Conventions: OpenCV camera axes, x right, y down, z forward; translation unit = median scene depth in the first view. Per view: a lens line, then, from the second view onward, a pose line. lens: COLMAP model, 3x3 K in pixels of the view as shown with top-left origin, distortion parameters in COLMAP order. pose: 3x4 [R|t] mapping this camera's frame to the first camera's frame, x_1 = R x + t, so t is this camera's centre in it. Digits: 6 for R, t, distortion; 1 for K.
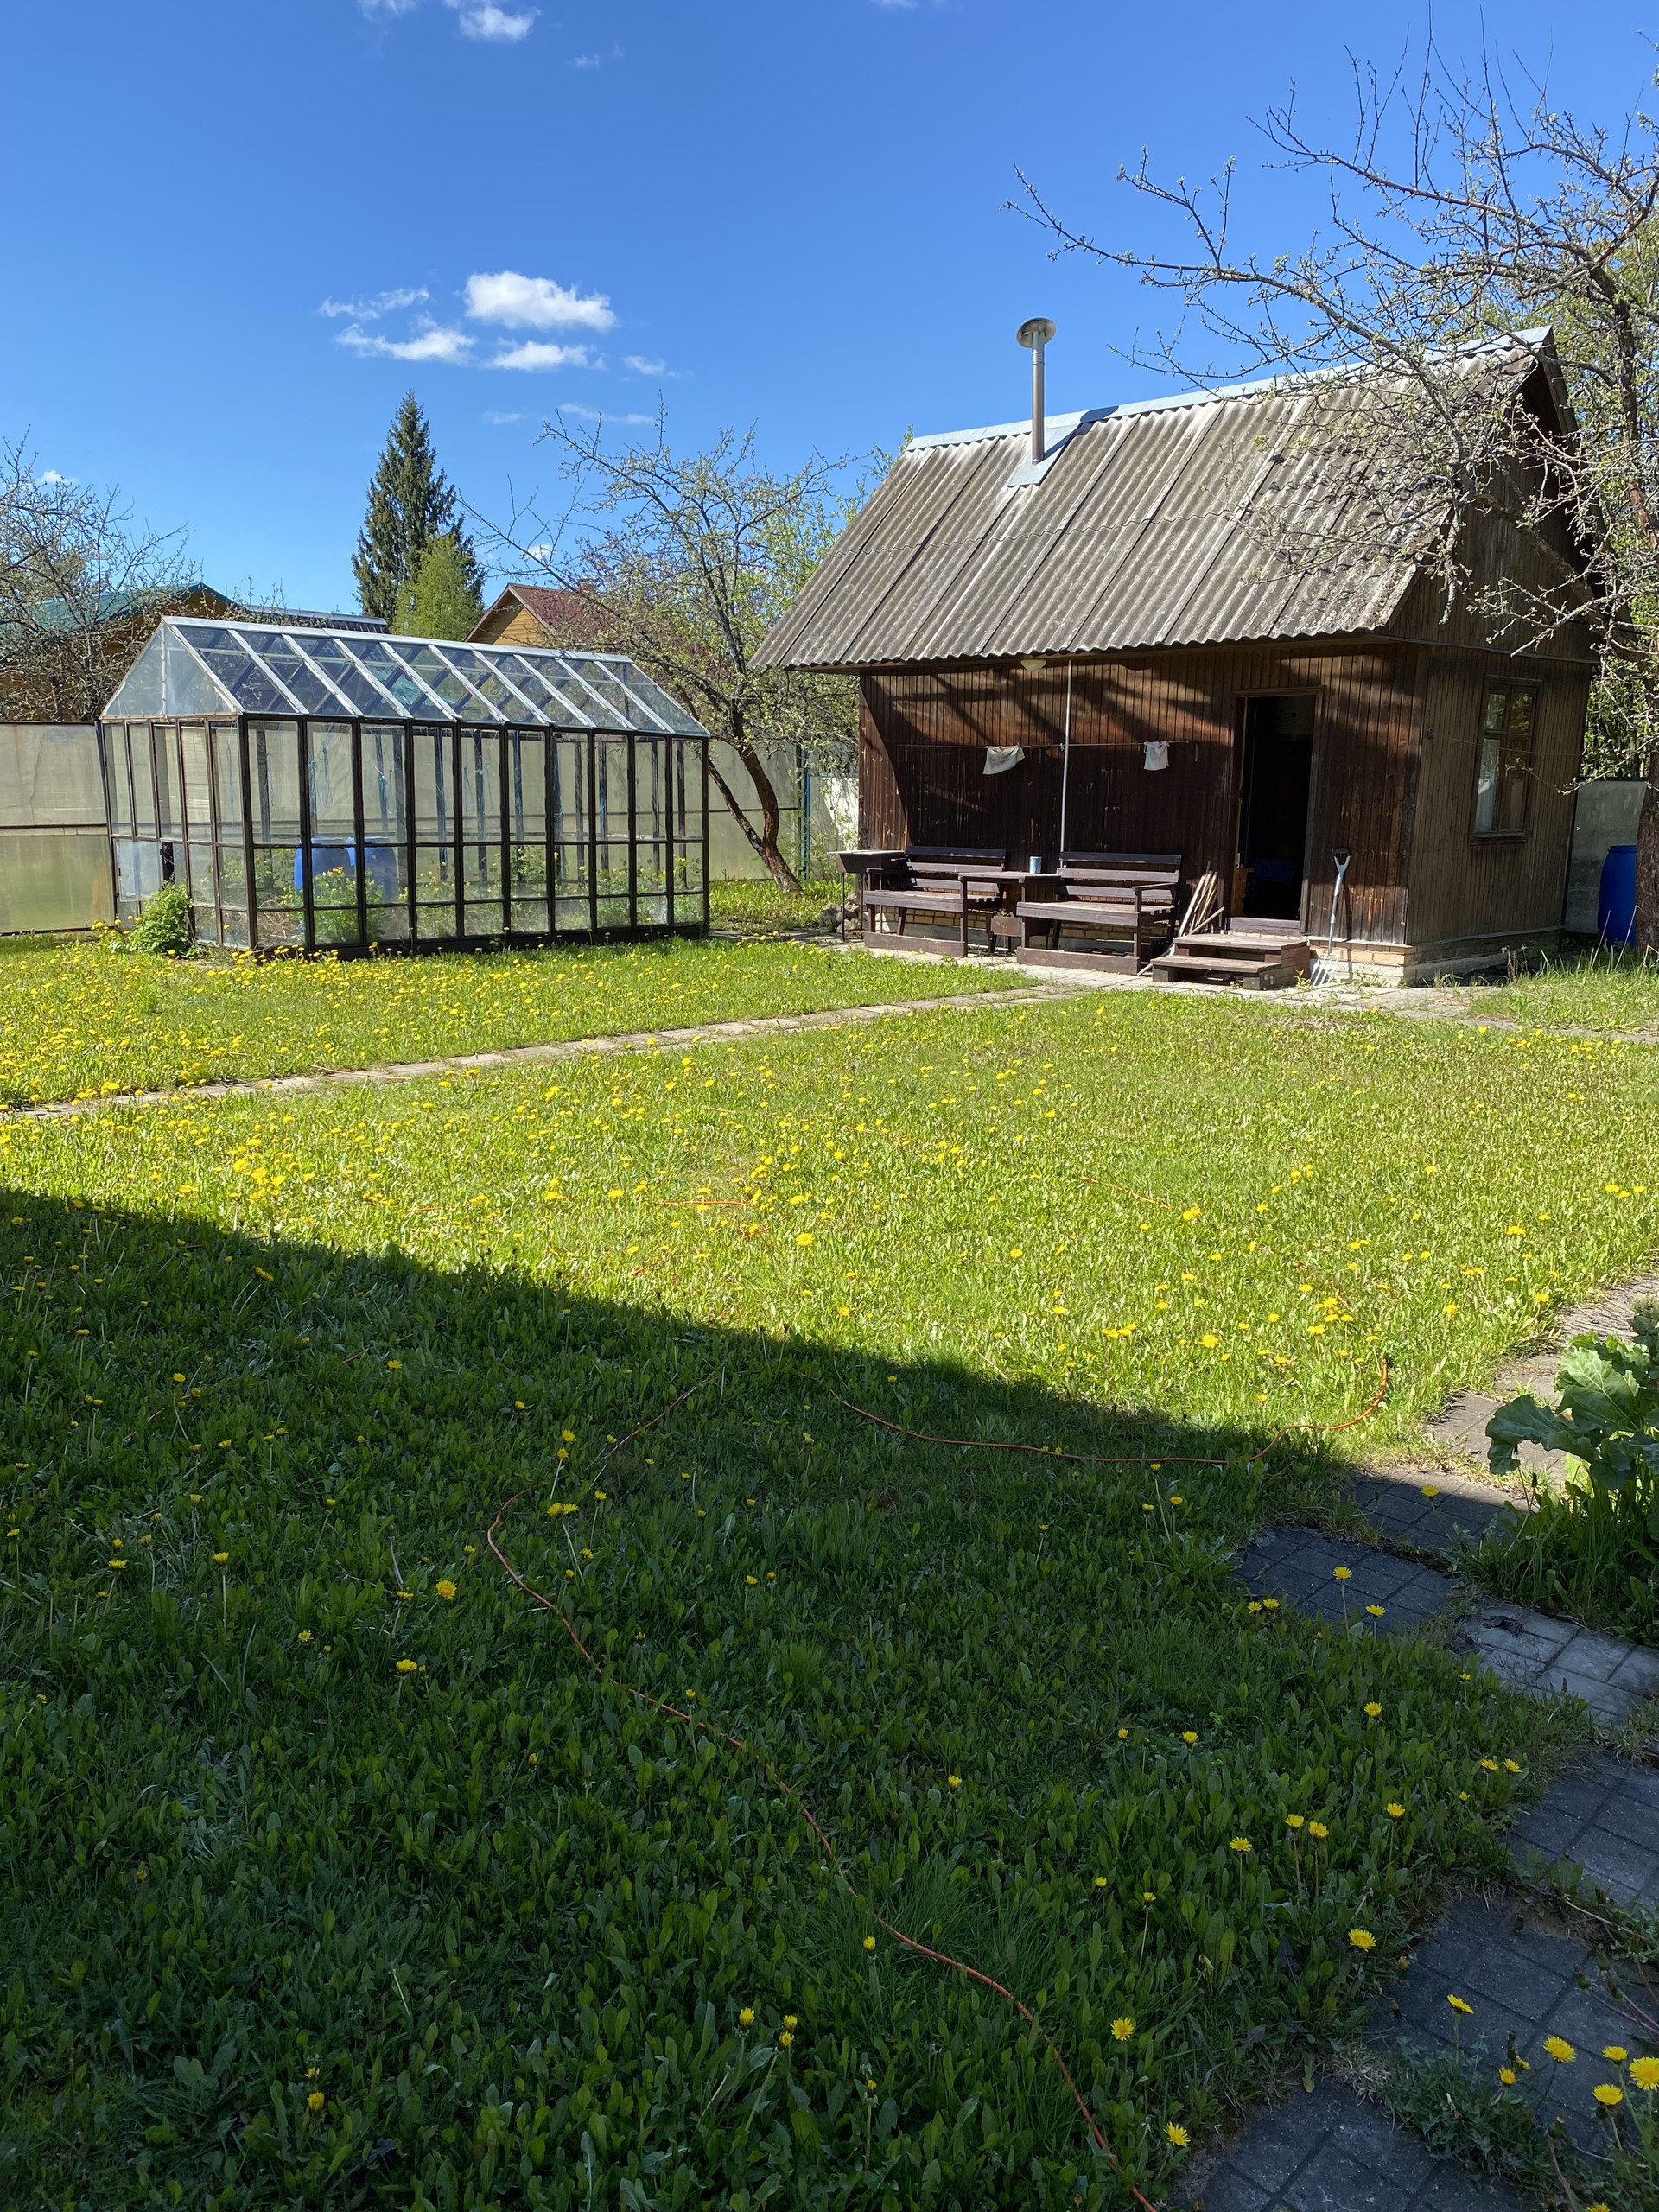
lens RADIAL K [[1690.2, 0, 807.9], [0, 1690.2, 1099.0], [0, 0, 1]] dist [0.093545, -0.205436]
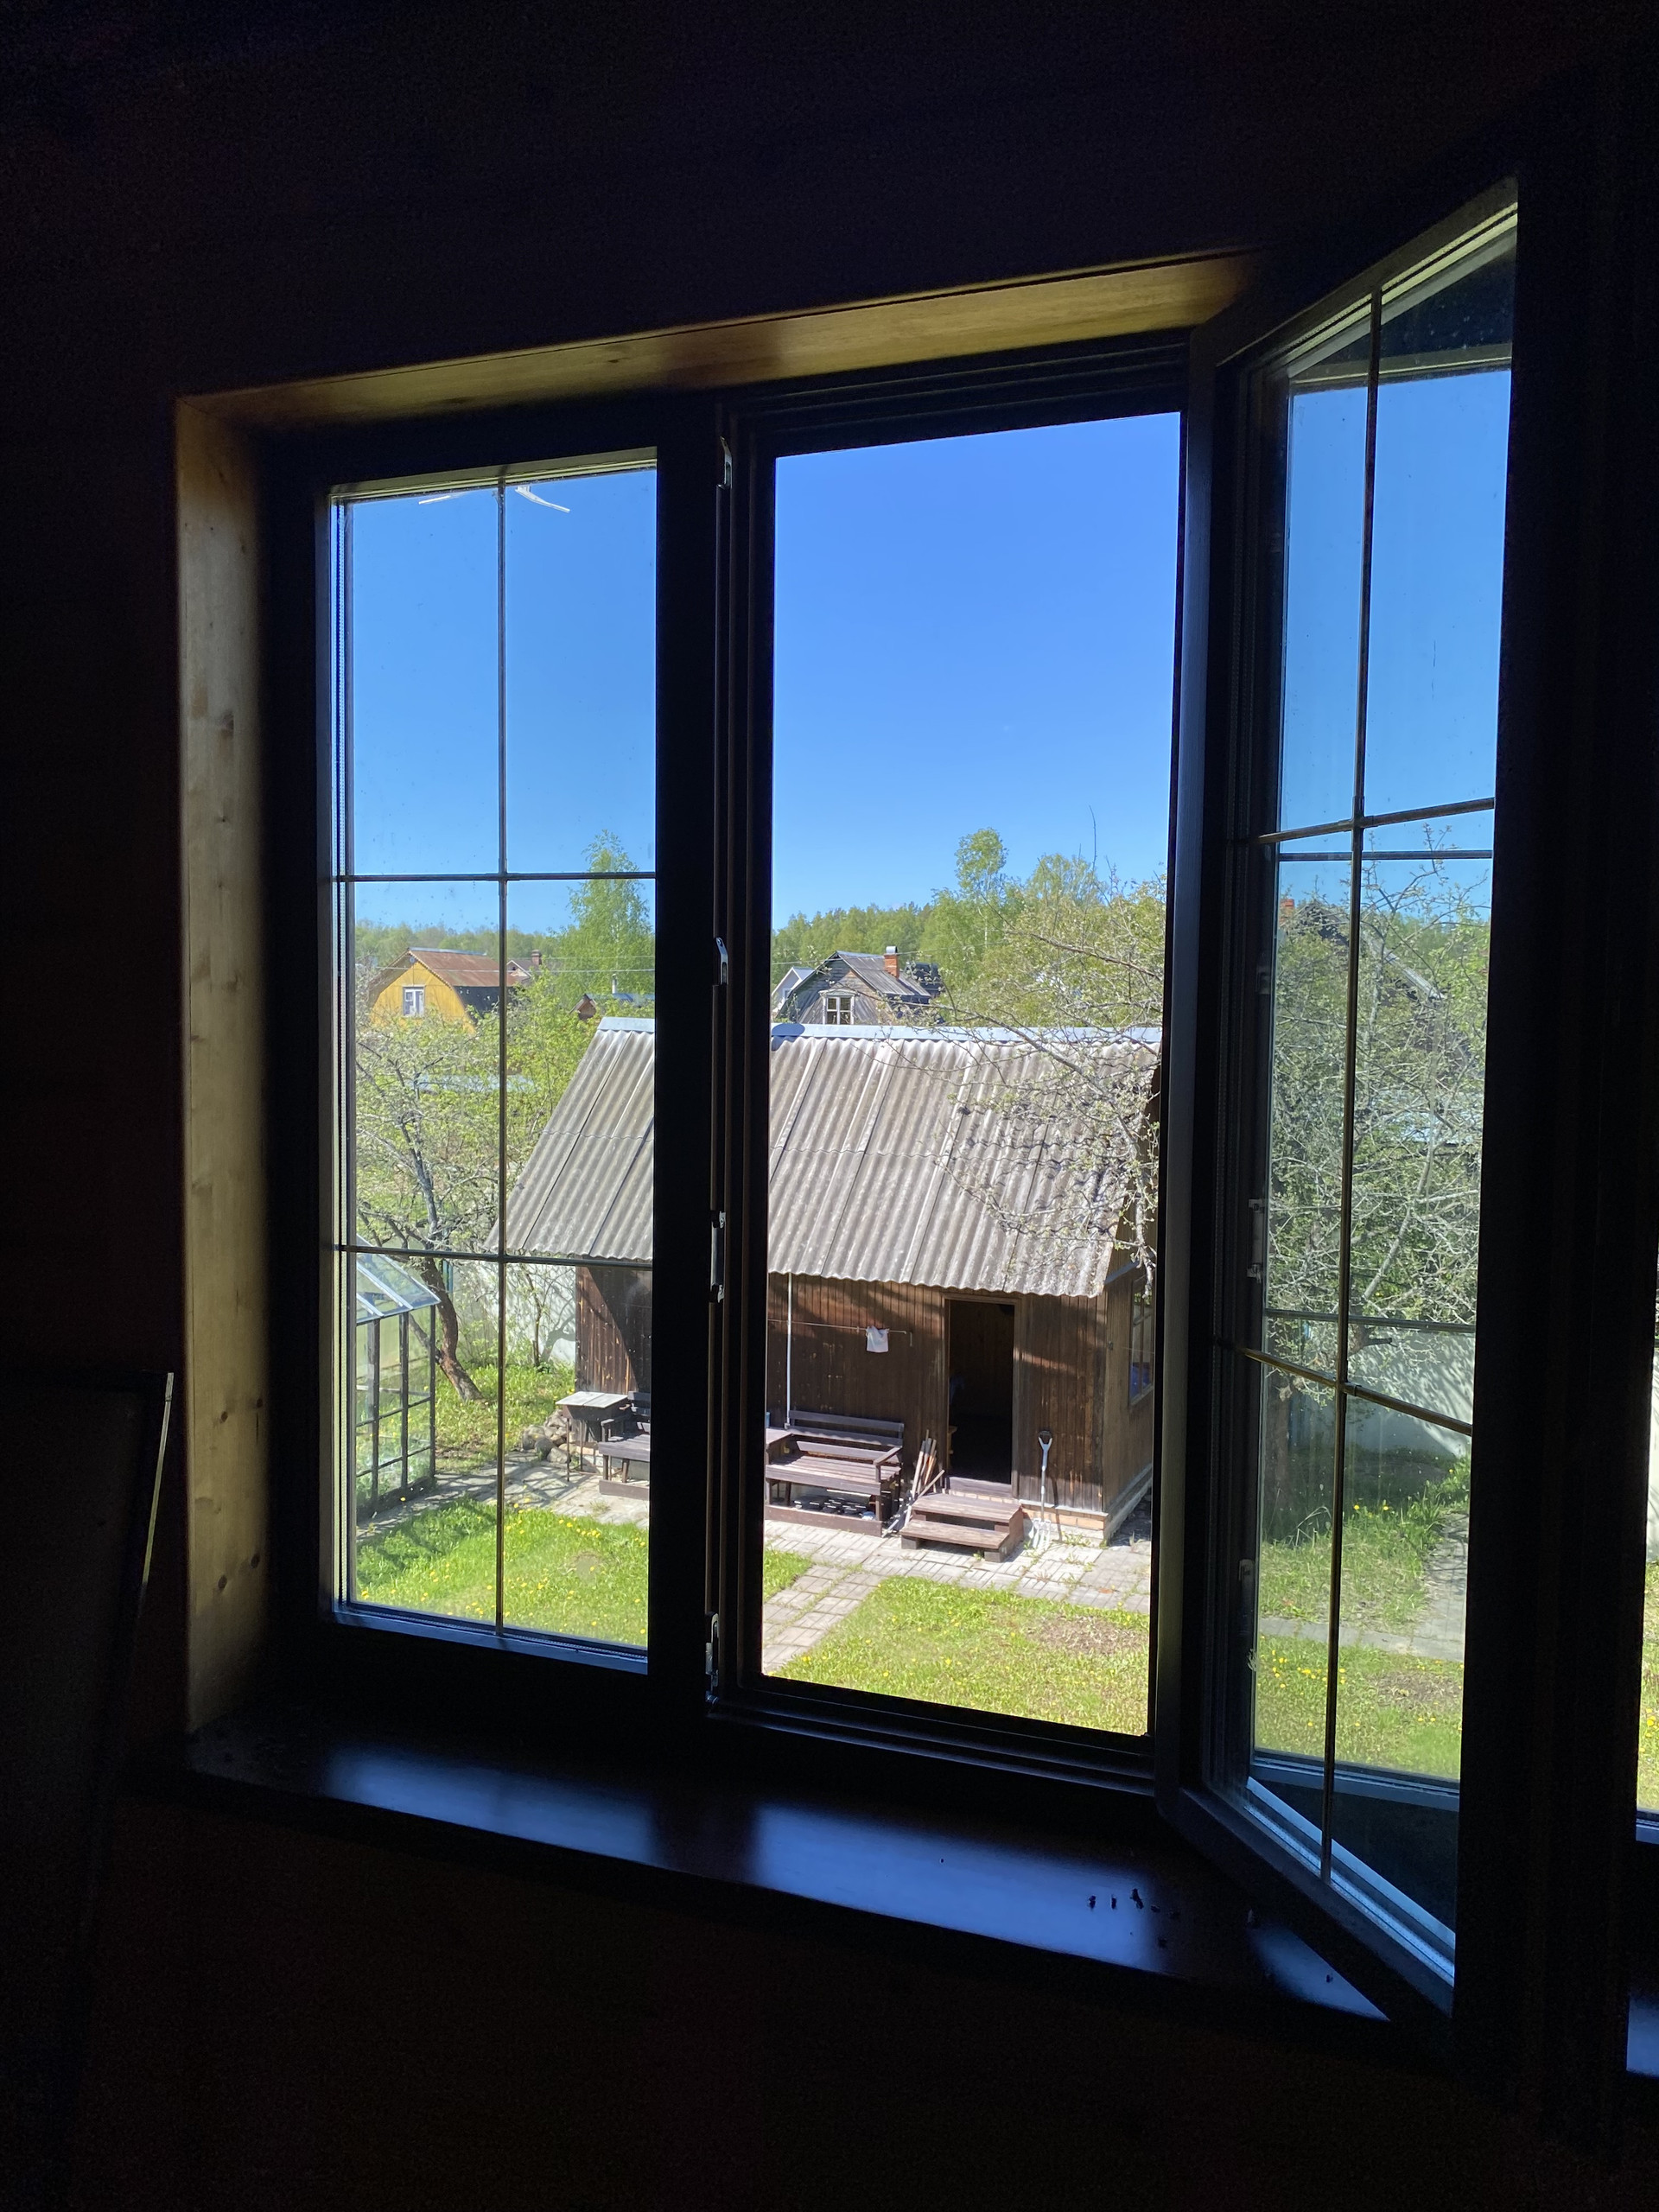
lens RADIAL K [[1690.2, 0, 807.9], [0, 1690.2, 1099.0], [0, 0, 1]] dist [0.093545, -0.205436]
pose [[0.934459, -0.024652, 0.355218, -0.266746], [0.067933, 0.991620, -0.109889, -0.256086], [-0.349532, 0.126818, 0.928302, -0.098522]]
